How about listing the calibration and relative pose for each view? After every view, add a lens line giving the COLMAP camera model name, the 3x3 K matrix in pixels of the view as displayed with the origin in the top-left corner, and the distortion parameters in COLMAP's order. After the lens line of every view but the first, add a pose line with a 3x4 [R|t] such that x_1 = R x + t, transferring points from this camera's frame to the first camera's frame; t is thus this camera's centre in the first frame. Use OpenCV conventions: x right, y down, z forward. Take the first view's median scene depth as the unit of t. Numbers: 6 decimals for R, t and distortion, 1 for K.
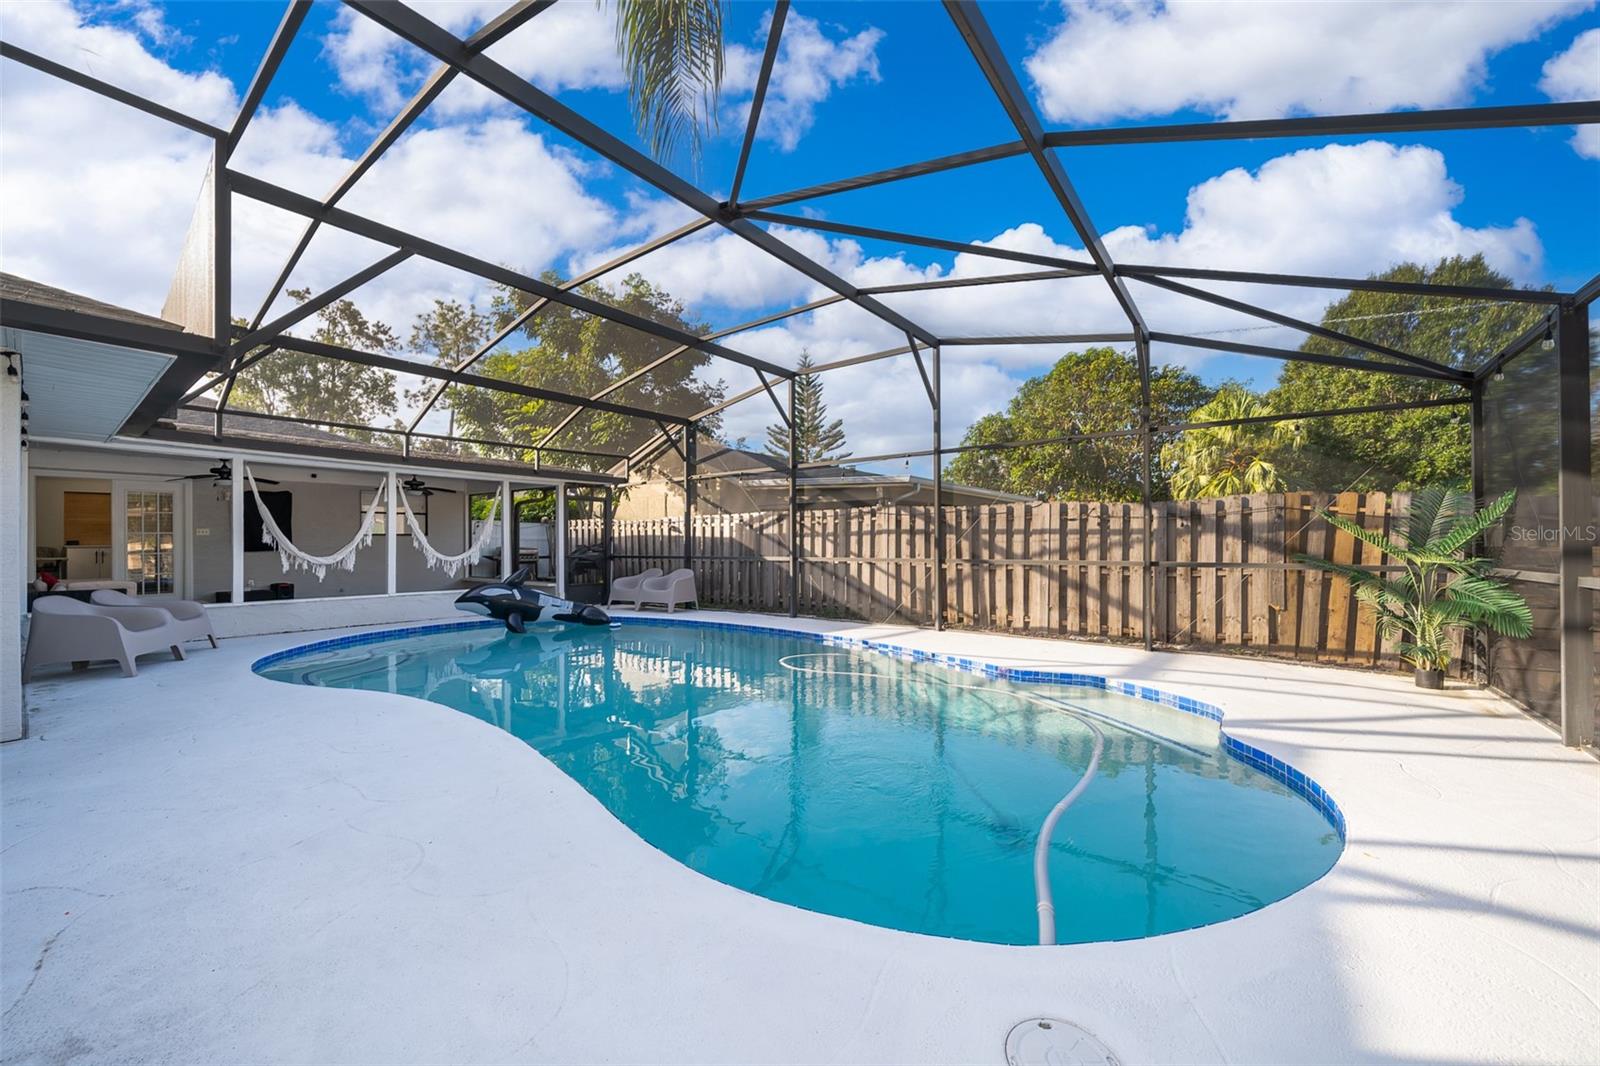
lens RADIAL K [[610.7, 0, 799.5], [0, 610.7, 541.8], [0, 0, 1]] dist [-0.008891, 0.001254]
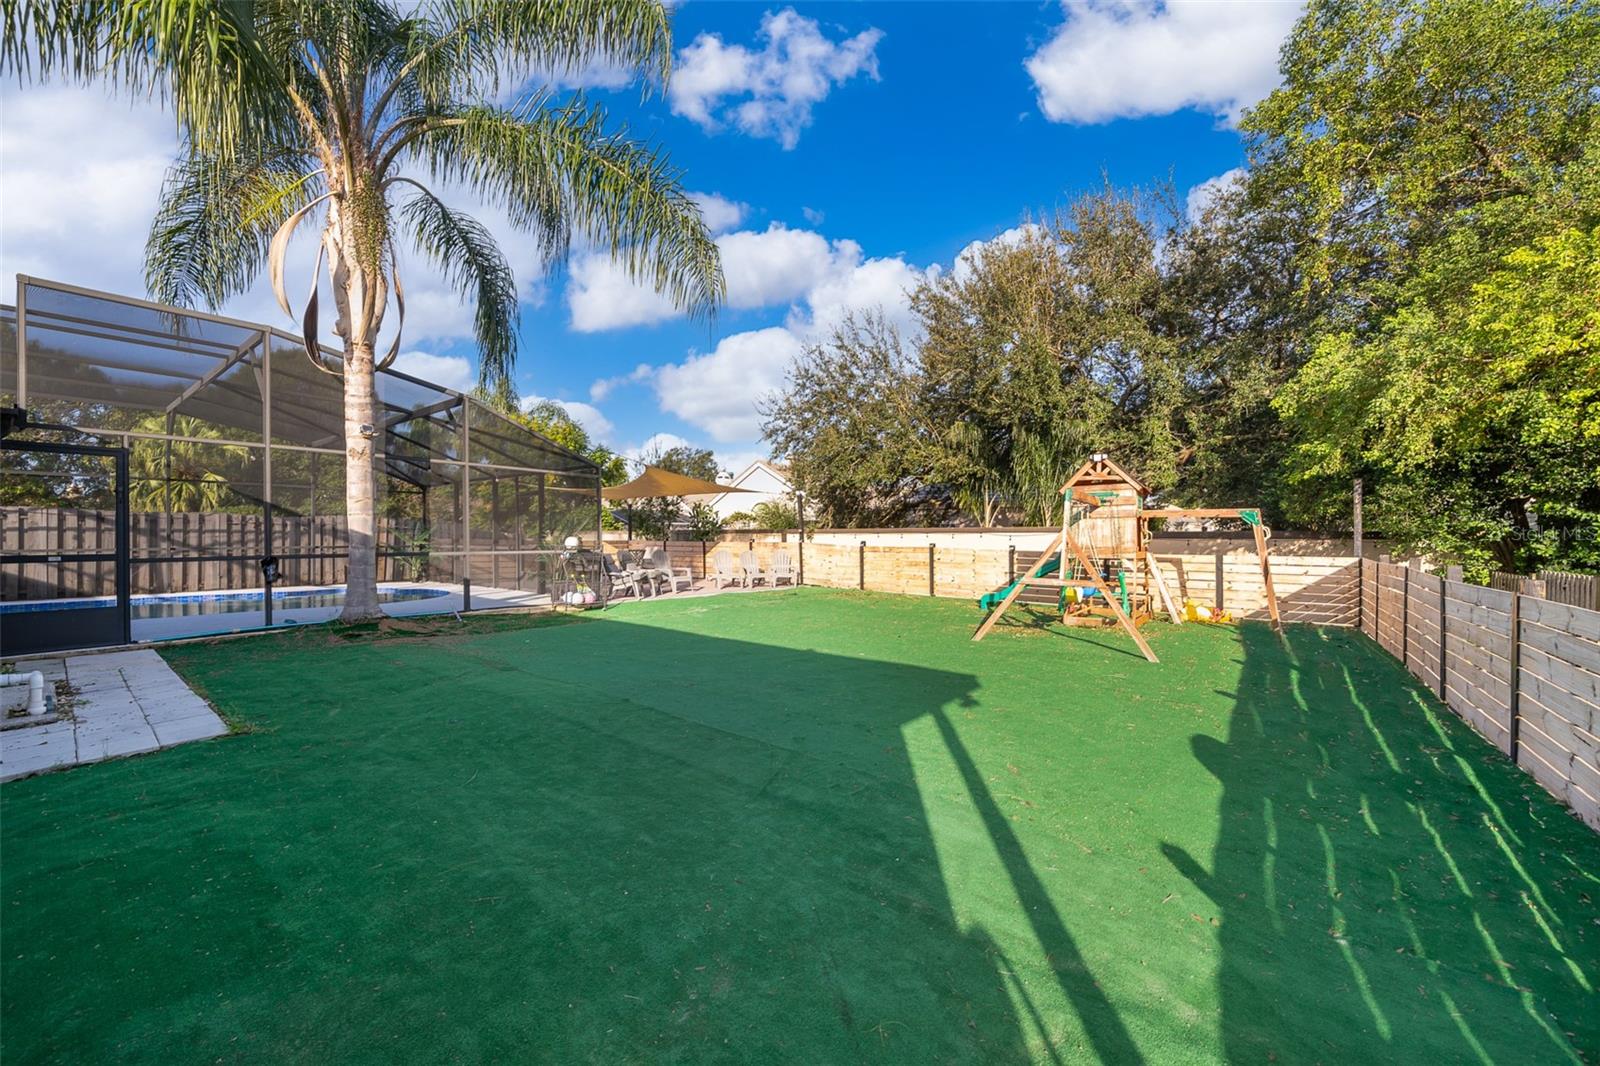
lens RADIAL K [[610.7, 0, 798.5], [0, 610.7, 536.4], [0, 0, 1]] dist [-0.008891, 0.001254]
pose [[0.009982, 0.002571, 0.999947, -1.193948], [-0.004762, 0.999985, -0.002524, -0.006405], [-0.999939, -0.004737, 0.009994, -0.569412]]
